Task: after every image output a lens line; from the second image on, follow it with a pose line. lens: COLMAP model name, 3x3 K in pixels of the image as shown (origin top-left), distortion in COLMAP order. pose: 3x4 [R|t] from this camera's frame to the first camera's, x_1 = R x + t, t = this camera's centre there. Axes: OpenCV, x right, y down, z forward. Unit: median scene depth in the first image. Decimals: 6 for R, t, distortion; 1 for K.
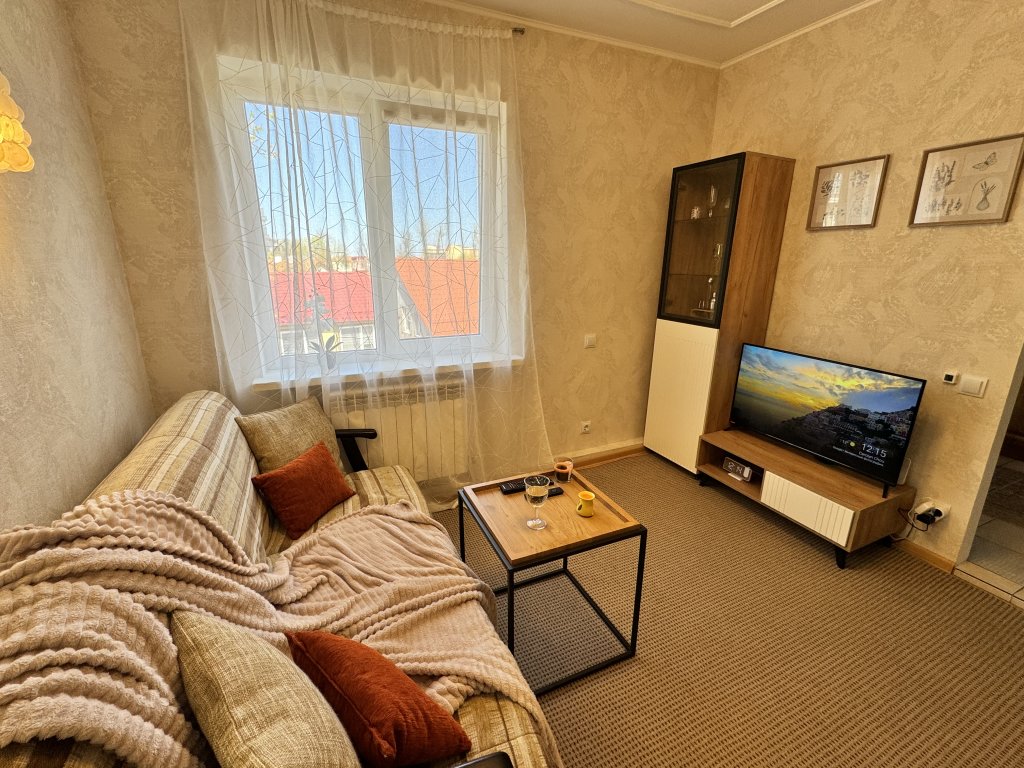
lens RADIAL K [[442.6, 0, 514.0], [0, 442.6, 383.9], [0, 0, 1]] dist [0.005948, -0.002051]
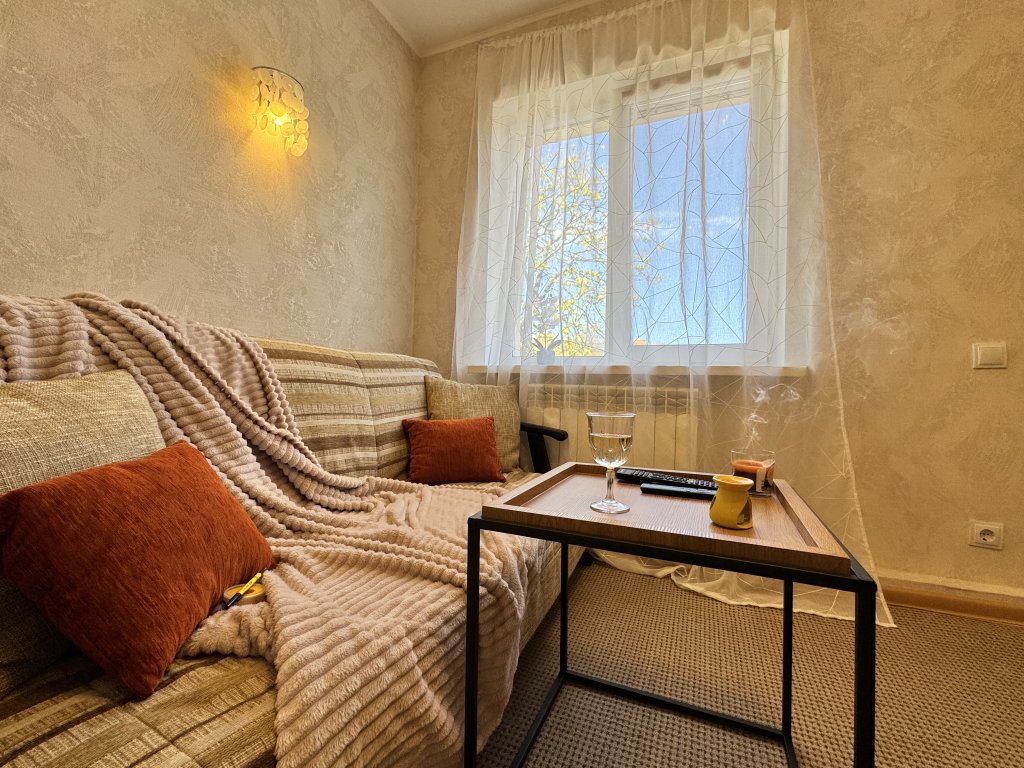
lens RADIAL K [[442.6, 0, 509.1], [0, 442.6, 384.4], [0, 0, 1]] dist [0.005948, -0.002051]
pose [[0.672531, 0.002478, -0.740064, 0.243944], [-0.219548, 0.955646, -0.196313, 0.216566], [0.706753, 0.294507, 0.643246, 0.384581]]
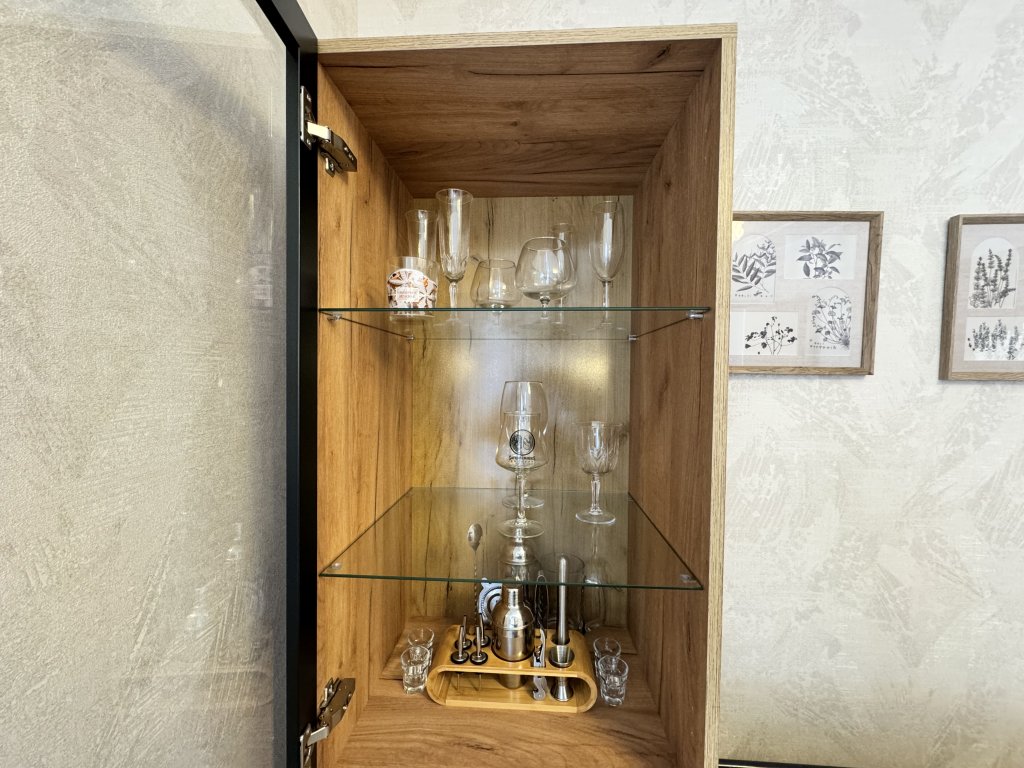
lens RADIAL K [[407.4, 0, 511.6], [0, 407.4, 385.1], [0, 0, 1]] dist [-0.002882, 0.000198]
pose [[0.469404, -0.036119, 0.882244, 0.323921], [0.235990, 0.967948, -0.085933, -0.398074], [-0.850863, 0.248538, 0.462883, 1.133903]]
